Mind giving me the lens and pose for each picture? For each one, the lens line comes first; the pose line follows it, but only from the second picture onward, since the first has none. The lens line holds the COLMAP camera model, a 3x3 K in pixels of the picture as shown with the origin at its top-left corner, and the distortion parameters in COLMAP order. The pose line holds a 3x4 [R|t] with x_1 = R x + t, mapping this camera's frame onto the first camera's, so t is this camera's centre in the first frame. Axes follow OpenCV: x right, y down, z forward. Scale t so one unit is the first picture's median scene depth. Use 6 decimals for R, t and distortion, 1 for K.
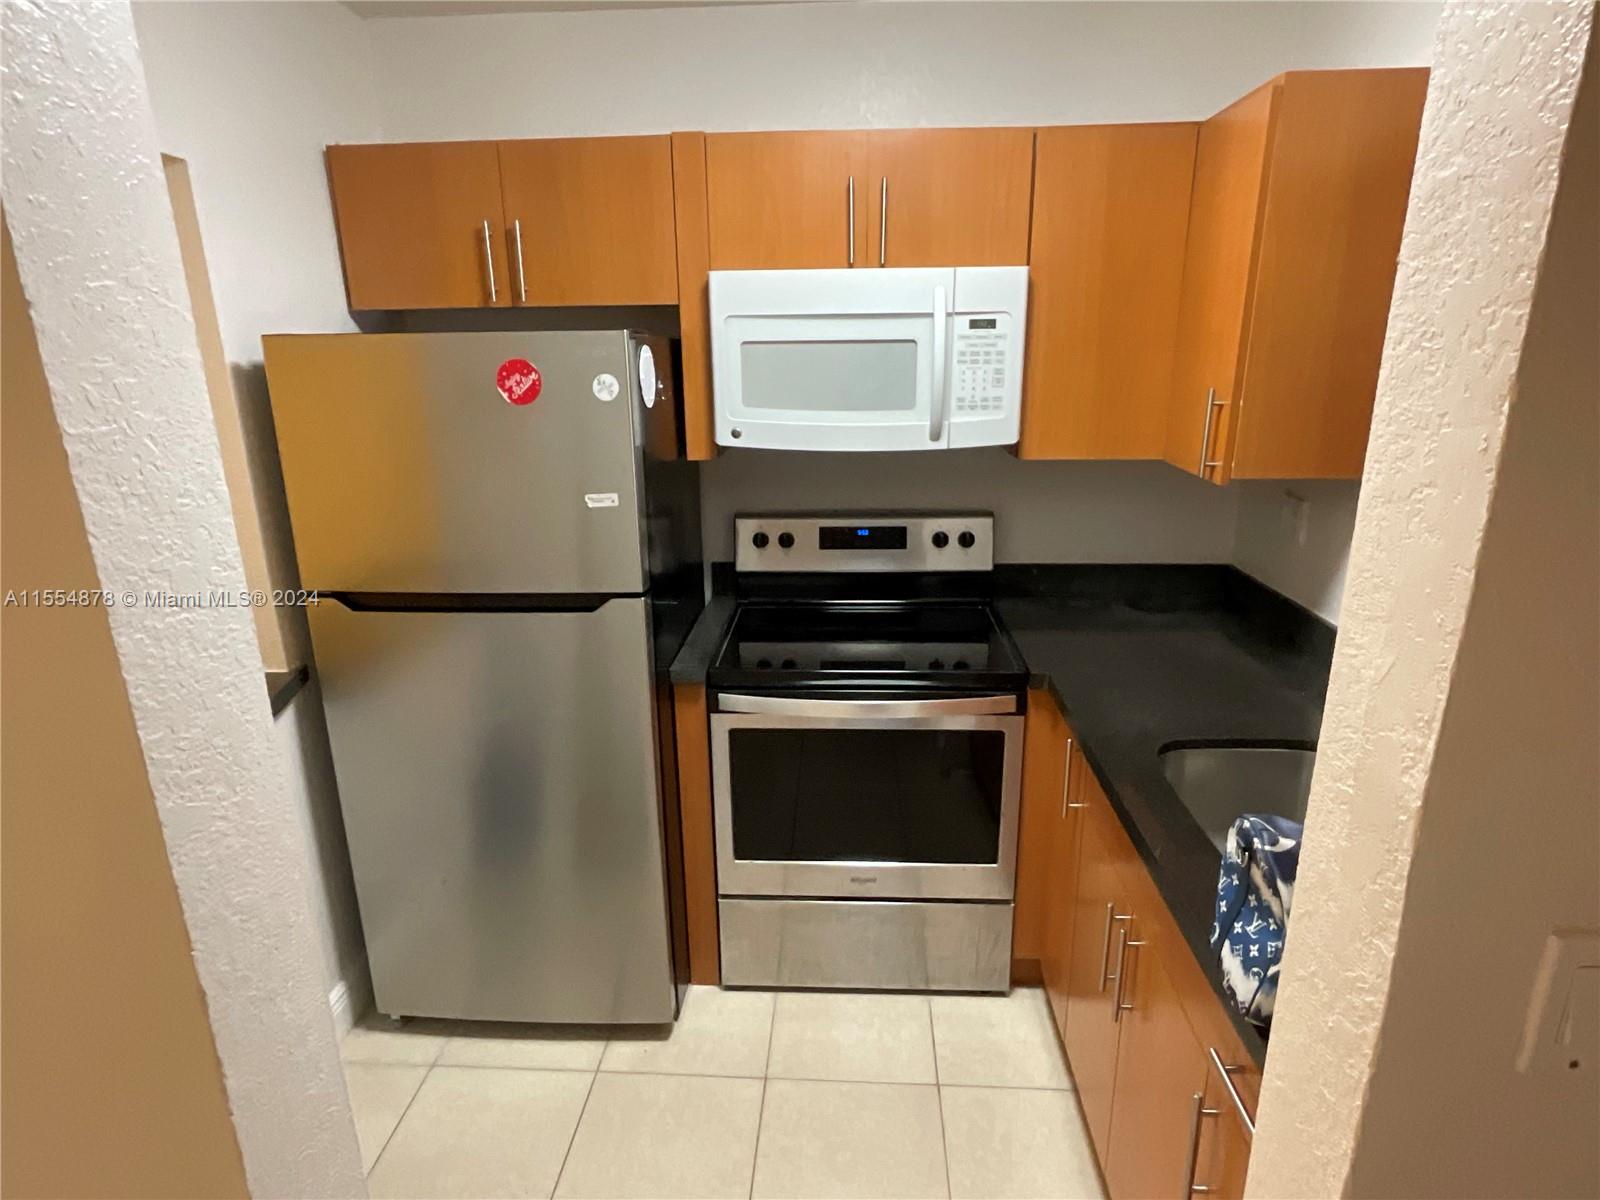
lens RADIAL K [[880.7, 0, 800.0], [0, 880.7, 600.0], [0, 0, 1]] dist [-0.004769, 0.010024]
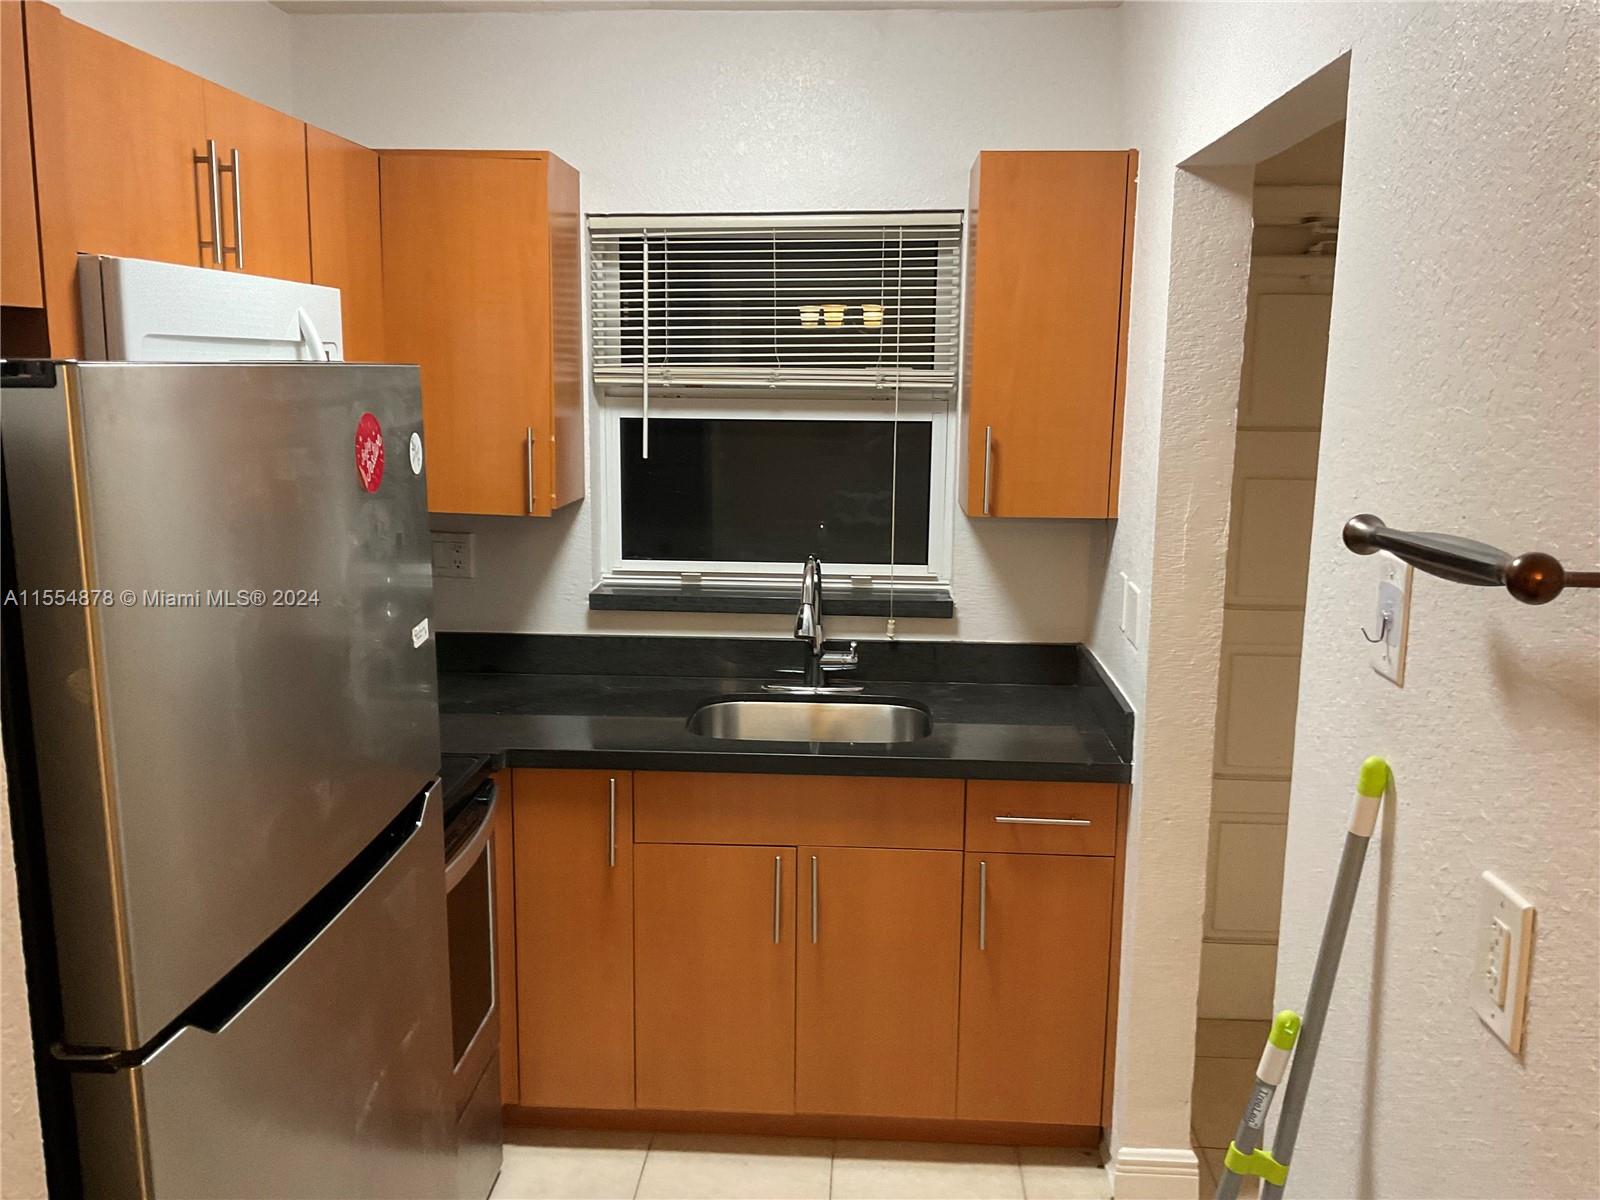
lens RADIAL K [[1331.1, 0, 800.0], [0, 1331.1, 600.0], [0, 0, 1]] dist [0.116216, -0.202672]
pose [[0.018310, -0.162298, 0.986572, -1.208181], [0.270543, 0.950731, 0.151381, -0.213226], [-0.962534, 0.264138, 0.061316, 0.699950]]
